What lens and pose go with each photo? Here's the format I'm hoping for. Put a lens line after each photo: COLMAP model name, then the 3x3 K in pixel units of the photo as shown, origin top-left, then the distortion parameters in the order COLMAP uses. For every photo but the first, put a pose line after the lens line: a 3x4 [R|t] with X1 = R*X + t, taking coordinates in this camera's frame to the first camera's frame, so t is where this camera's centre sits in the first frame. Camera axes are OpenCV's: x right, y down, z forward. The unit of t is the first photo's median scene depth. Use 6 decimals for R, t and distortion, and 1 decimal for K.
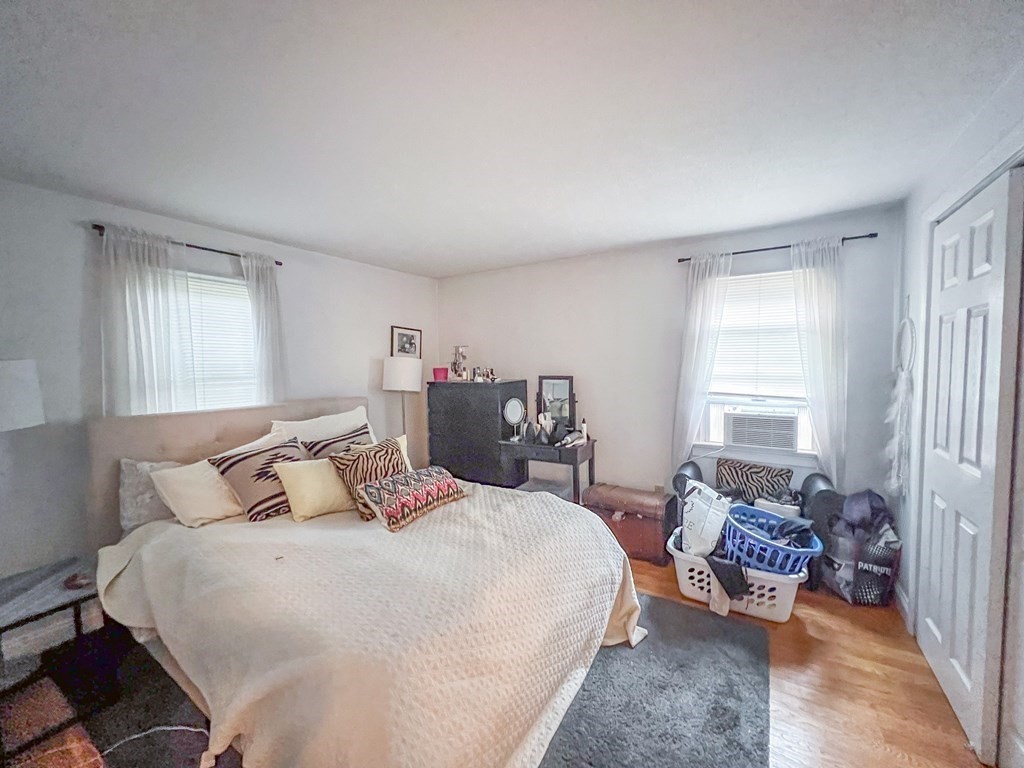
lens RADIAL K [[410.1, 0, 507.6], [0, 410.1, 380.8], [0, 0, 1]] dist [0.000144, 0.000618]
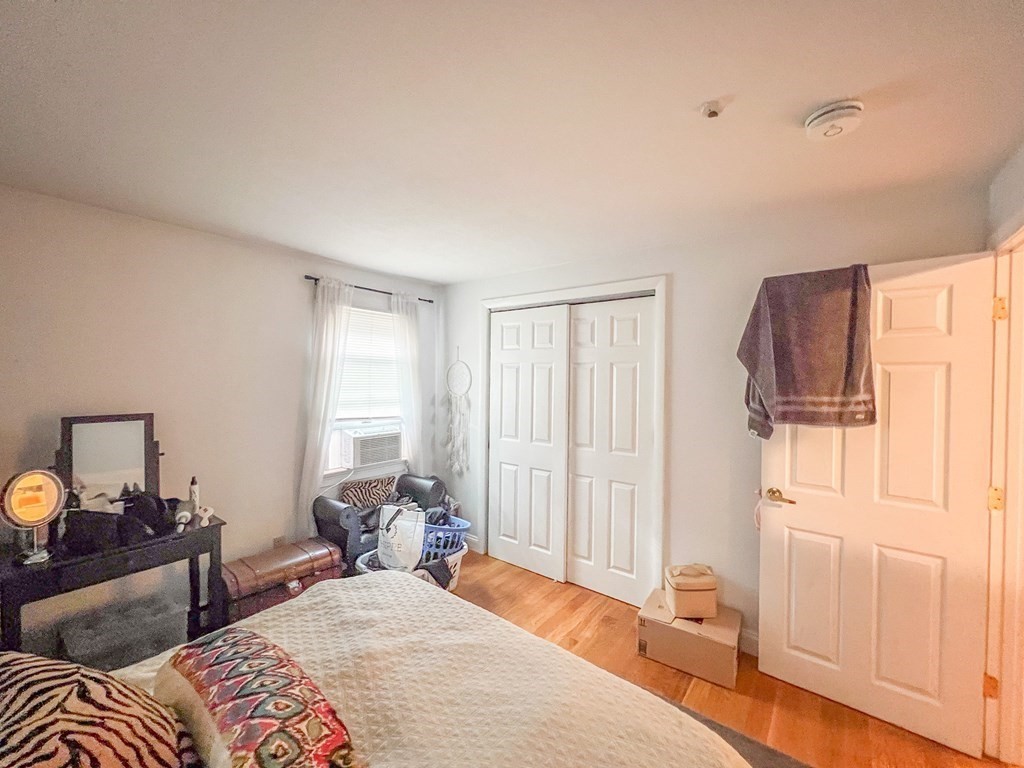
lens RADIAL K [[410.1, 0, 507.6], [0, 410.1, 380.8], [0, 0, 1]] dist [0.000144, 0.000618]
pose [[0.123193, 0.003234, 0.992377, -0.479946], [0.040710, 0.999136, -0.008310, -0.042796], [-0.991547, 0.041424, 0.122955, 0.506193]]
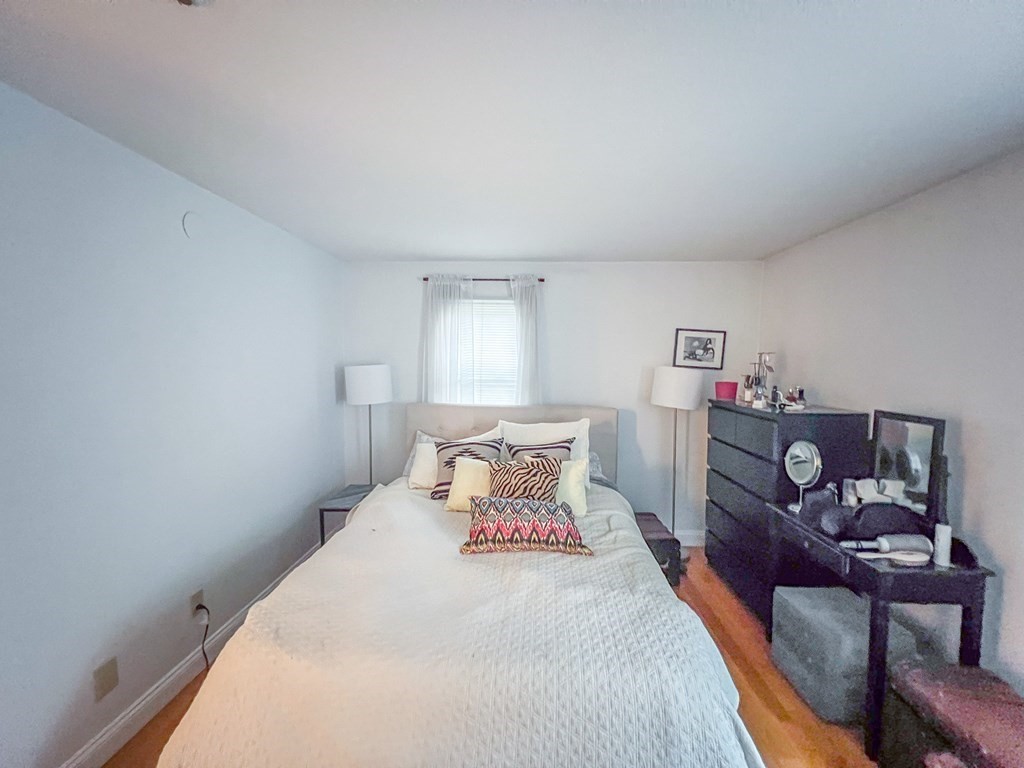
lens RADIAL K [[410.1, 0, 507.6], [0, 410.1, 380.8], [0, 0, 1]] dist [0.000144, 0.000618]
pose [[0.492677, 0.063807, -0.867870, 0.404543], [-0.058784, 0.997470, 0.039965, -0.057119], [0.868225, 0.031327, 0.495181, 0.407342]]
